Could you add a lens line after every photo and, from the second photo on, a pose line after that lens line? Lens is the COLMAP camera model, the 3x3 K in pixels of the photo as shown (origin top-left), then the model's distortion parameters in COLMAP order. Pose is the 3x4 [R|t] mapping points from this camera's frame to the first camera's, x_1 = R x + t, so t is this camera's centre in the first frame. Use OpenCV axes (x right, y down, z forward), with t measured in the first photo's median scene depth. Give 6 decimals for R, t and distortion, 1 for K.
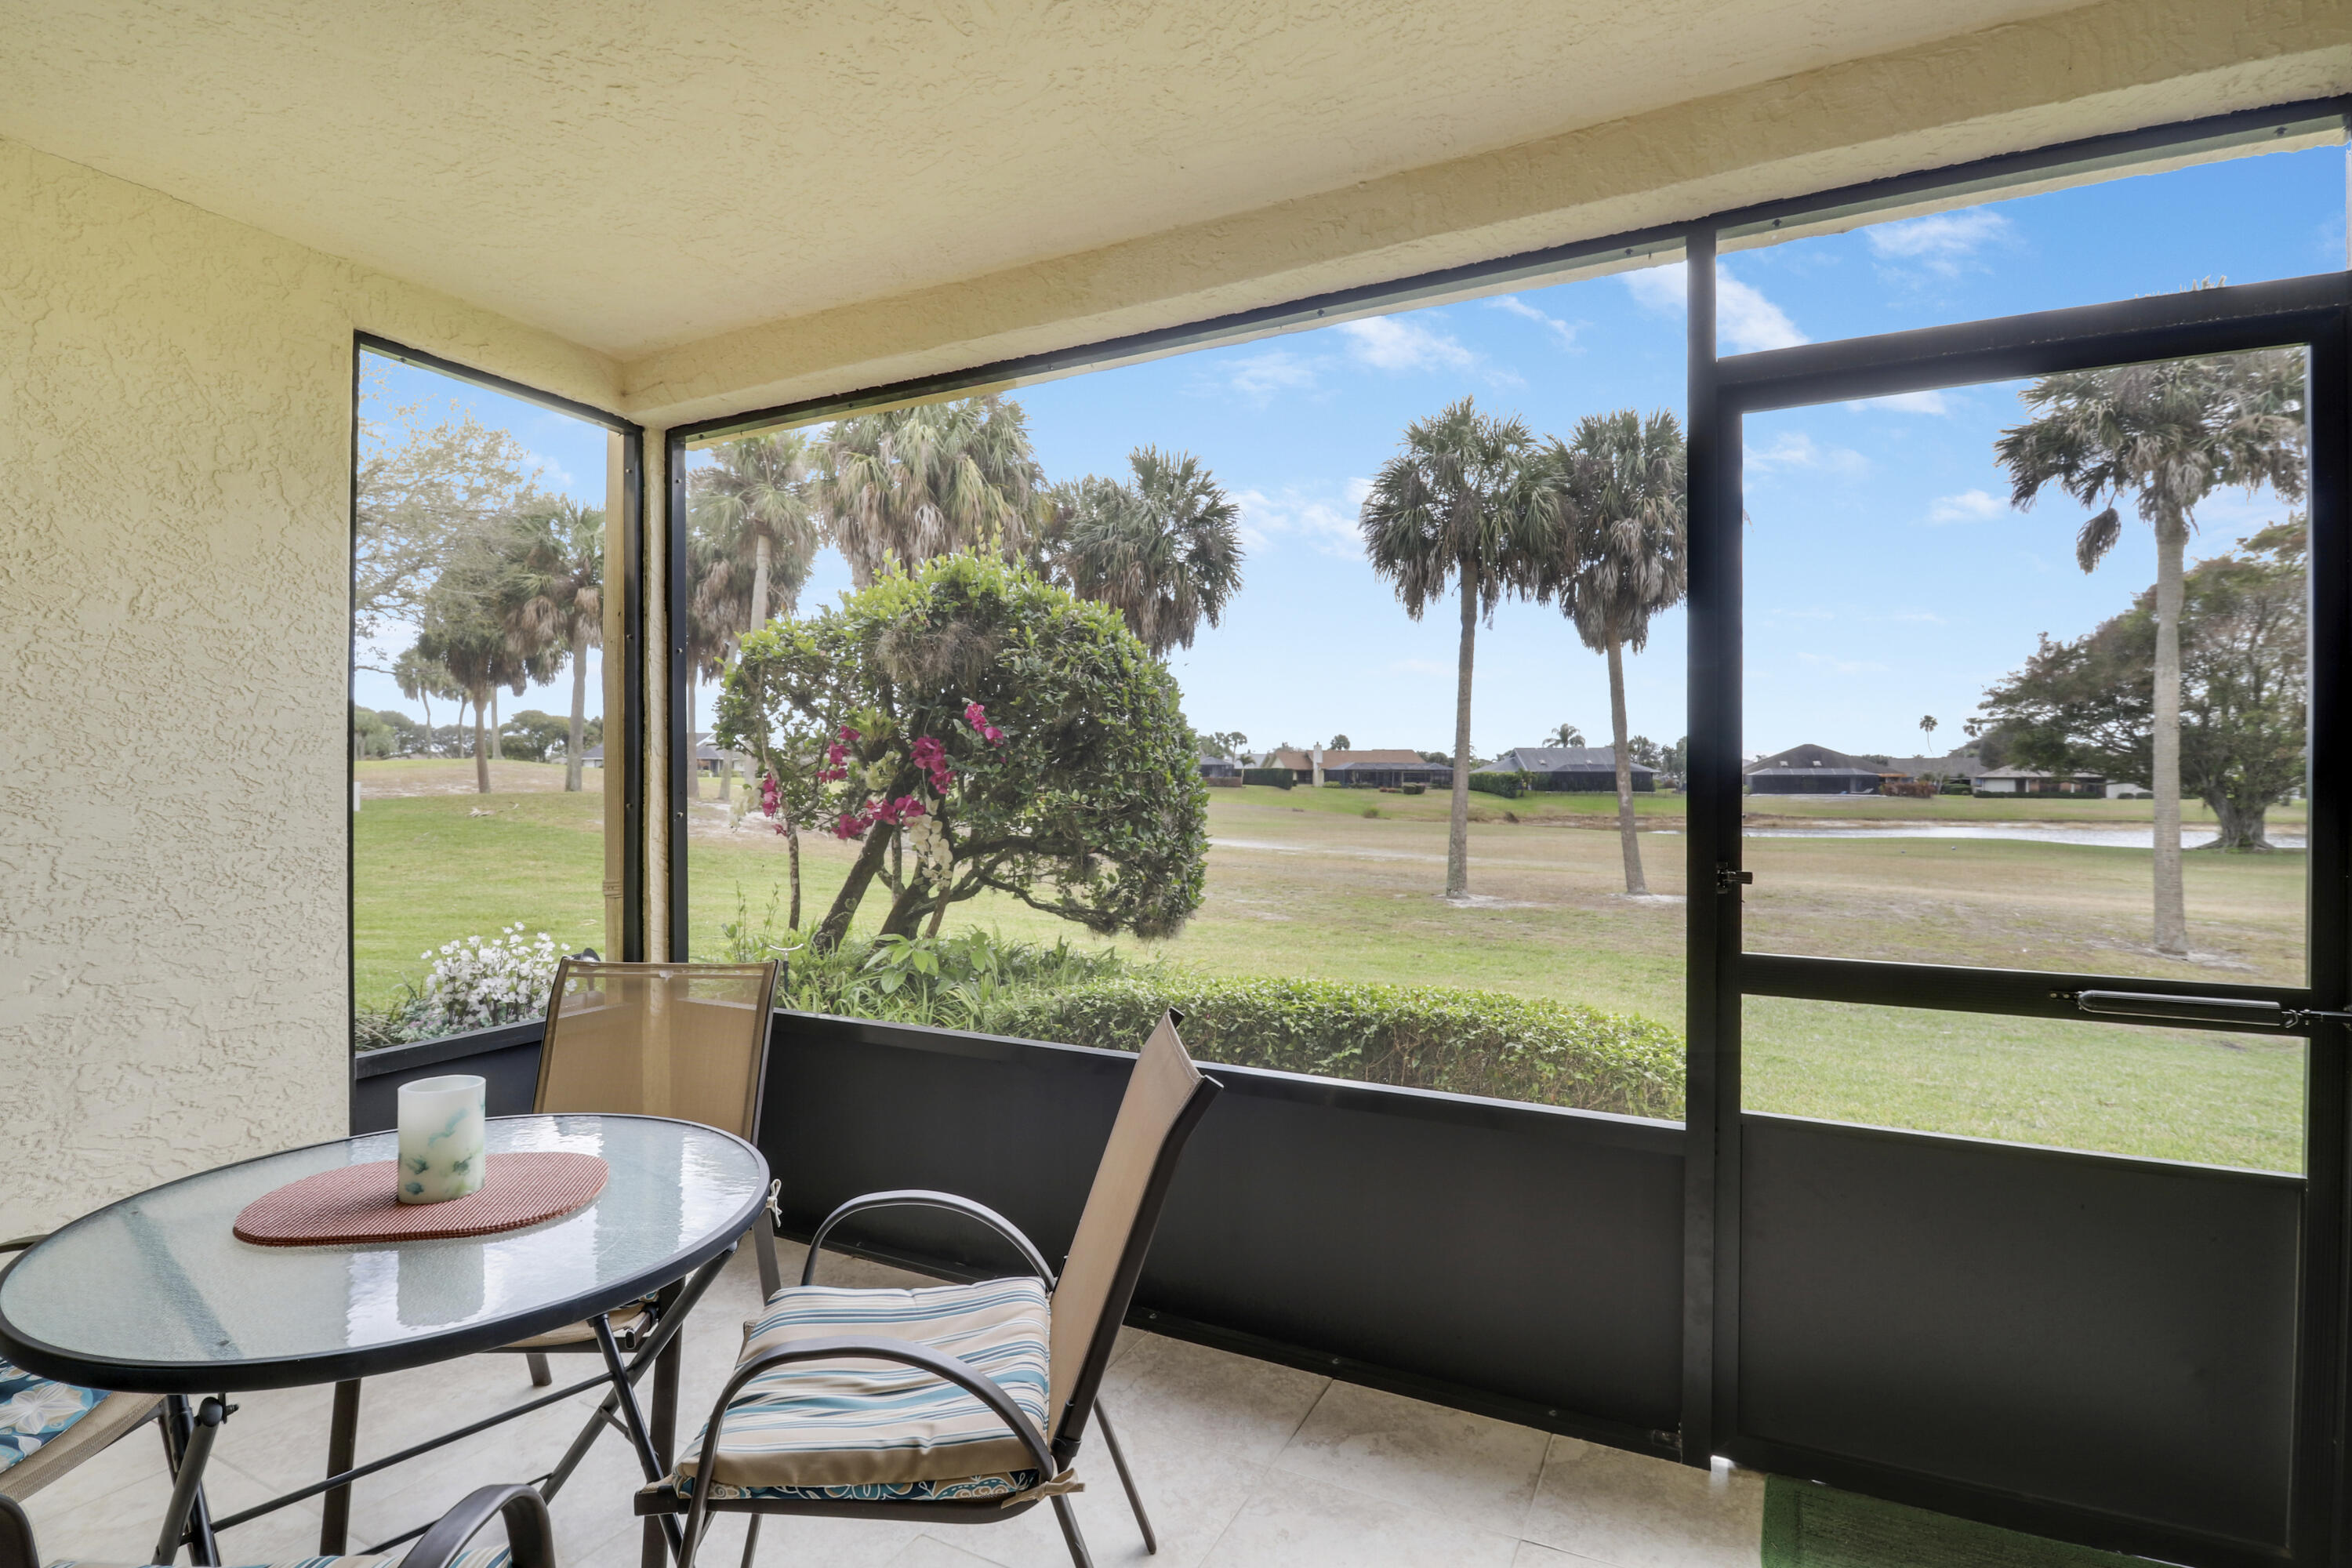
lens RADIAL K [[1092.9, 0, 1174.1], [0, 1092.9, 814.9], [0, 0, 1]] dist [-0.008381, -0.011269]
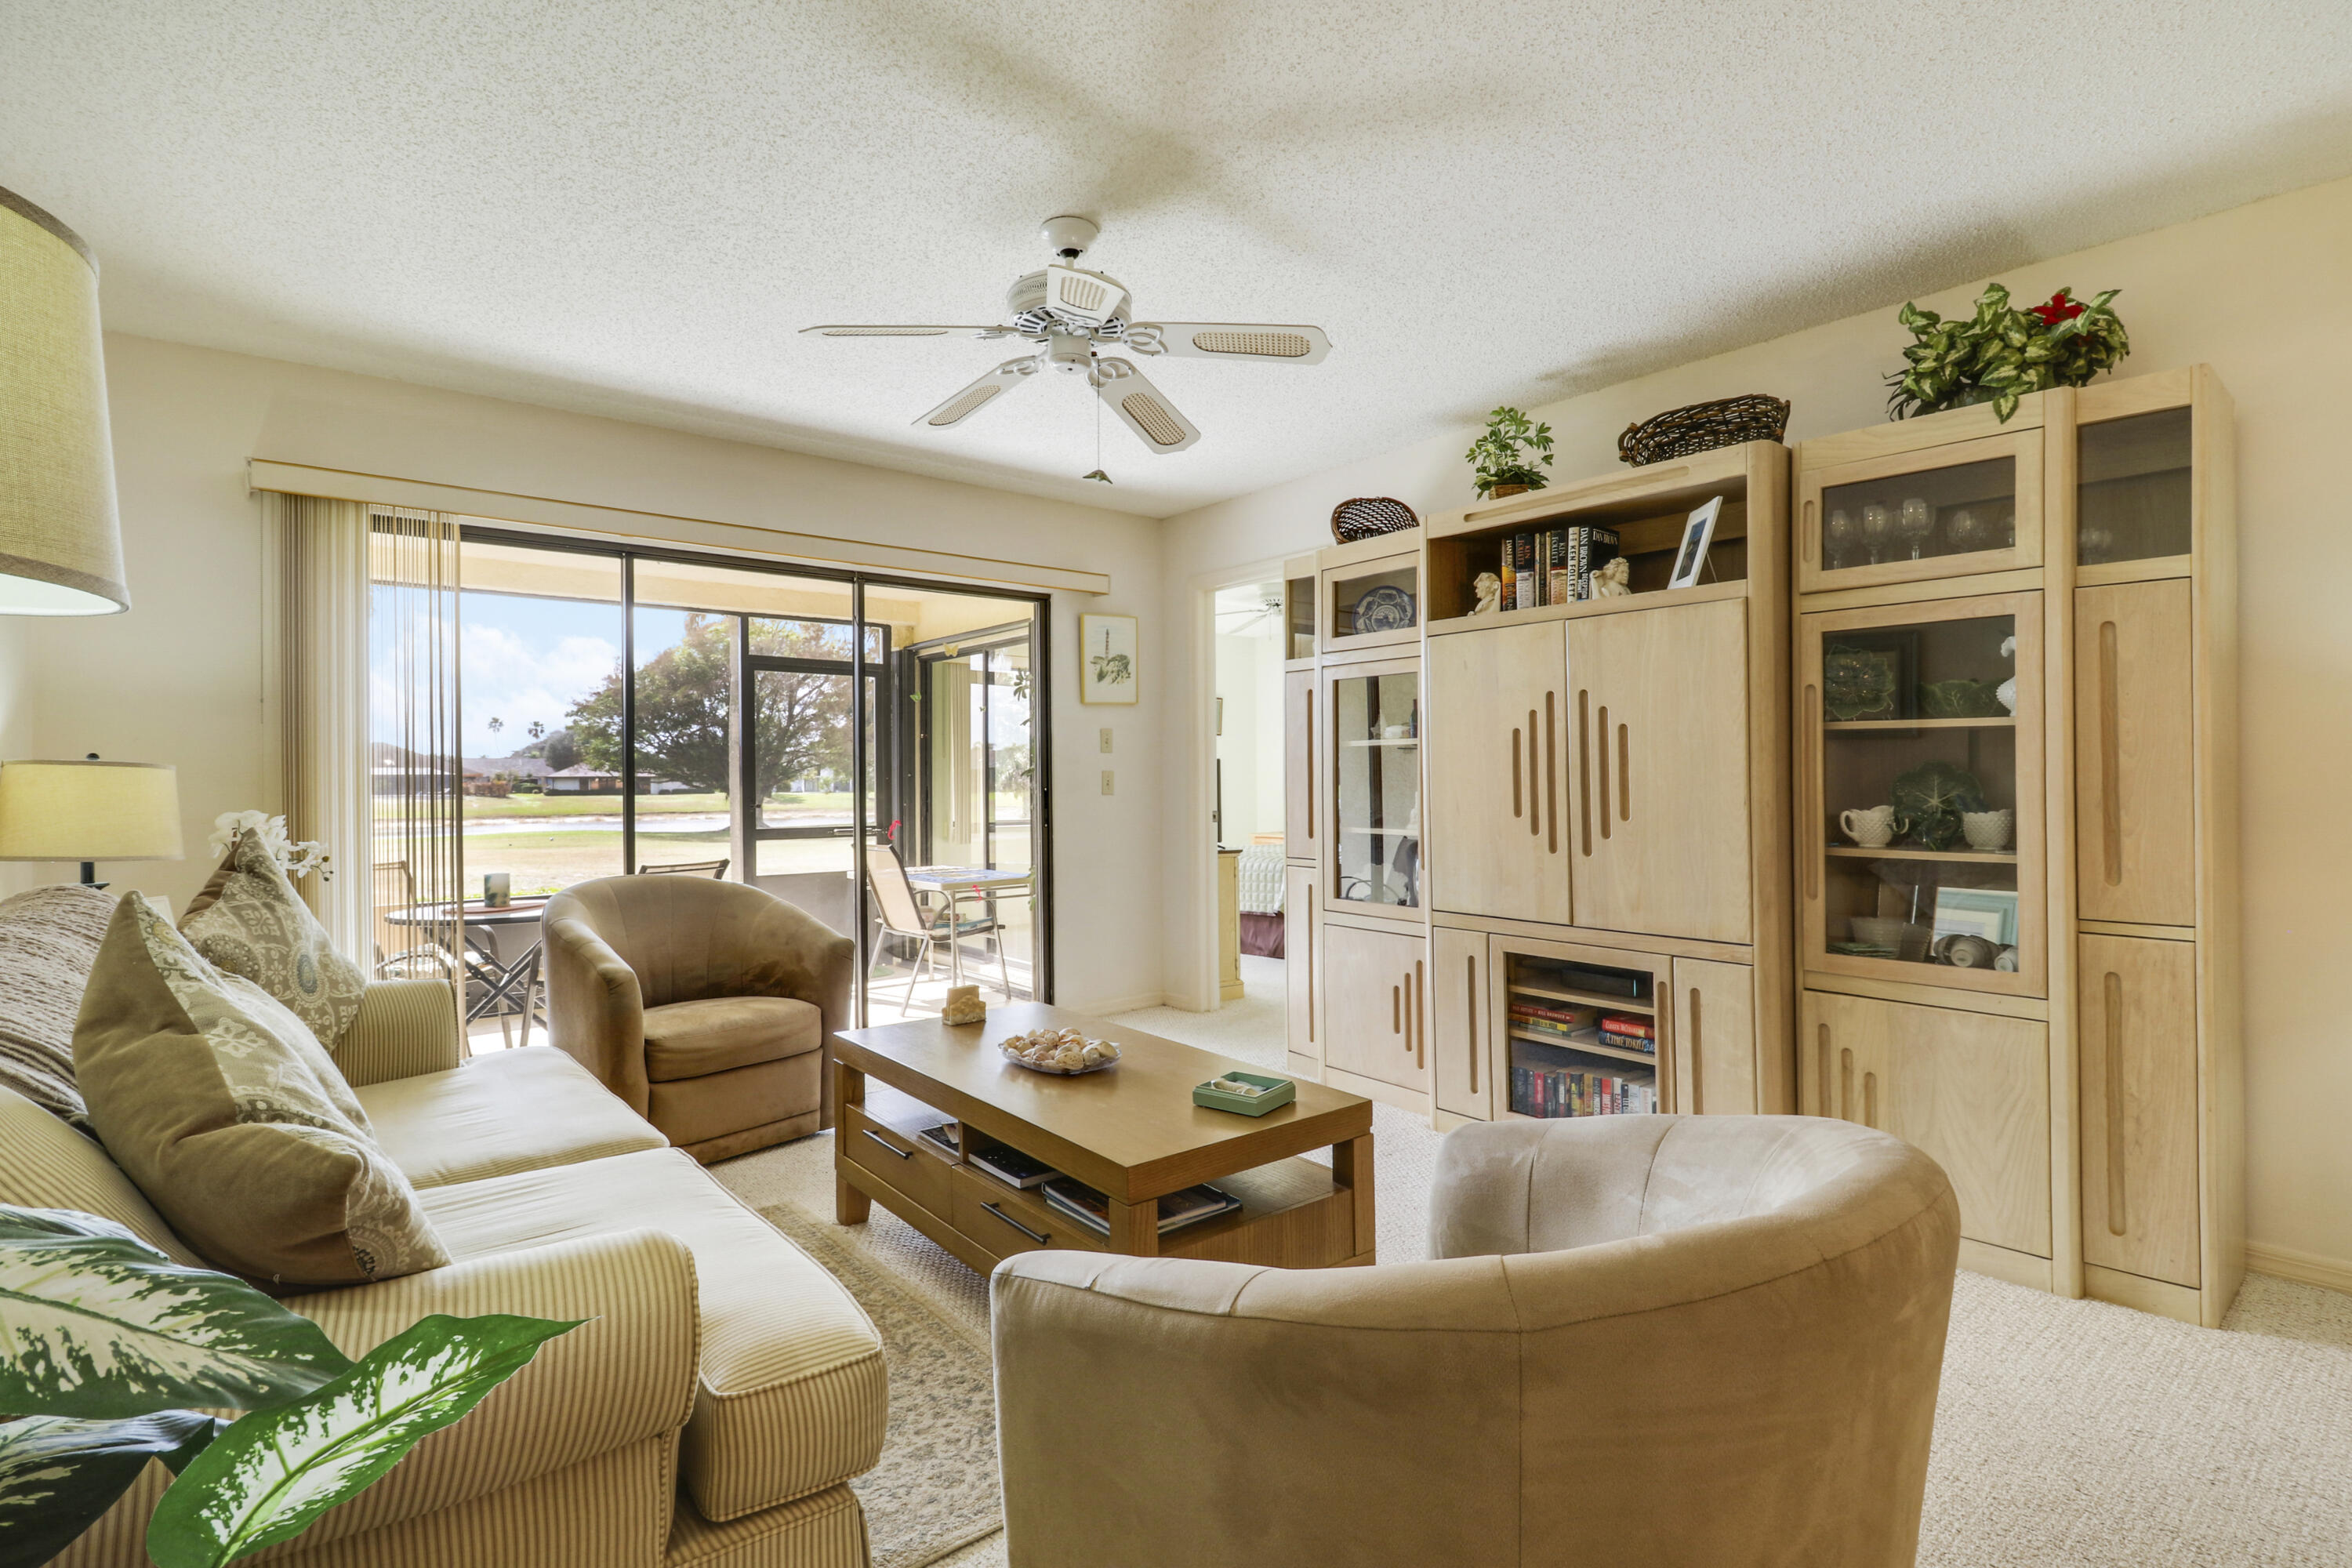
lens RADIAL K [[1138.2, 0, 1182.5], [0, 1138.2, 793.4], [0, 0, 1]] dist [0.000102, -0.004048]
pose [[0.399770, -0.012212, 0.916534, -0.907881], [0.030652, 0.999530, -0.000052, 0.024185], [-0.916103, 0.028114, 0.399957, -0.679943]]
